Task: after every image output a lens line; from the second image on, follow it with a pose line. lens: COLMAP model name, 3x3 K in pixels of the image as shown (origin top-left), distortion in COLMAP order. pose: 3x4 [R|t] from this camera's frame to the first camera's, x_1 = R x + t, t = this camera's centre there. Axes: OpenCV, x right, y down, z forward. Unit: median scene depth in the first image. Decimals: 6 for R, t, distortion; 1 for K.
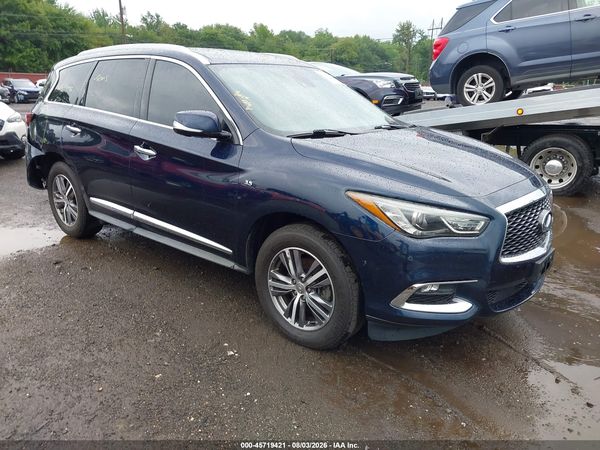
lens RADIAL K [[507.2, 0, 309.2], [0, 507.2, 222.8], [0, 0, 1]] dist [0.020737, -0.007306]
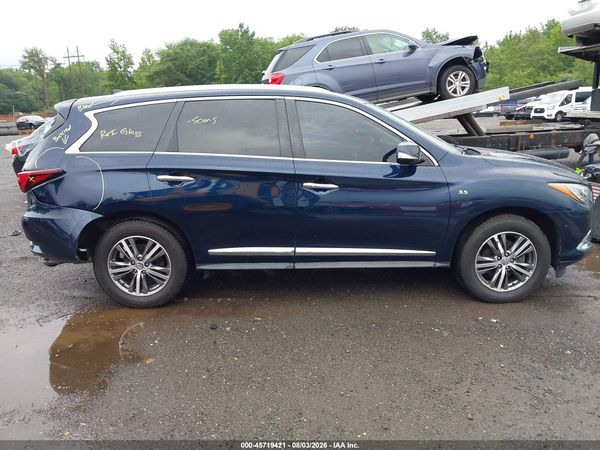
lens RADIAL K [[507.2, 0, 309.2], [0, 507.2, 222.8], [0, 0, 1]] dist [0.020737, -0.007306]
pose [[0.743475, -0.182668, 0.643333, -1.114316], [0.213891, 0.976395, 0.030052, -0.111459], [-0.633636, 0.115260, 0.764997, 0.236336]]
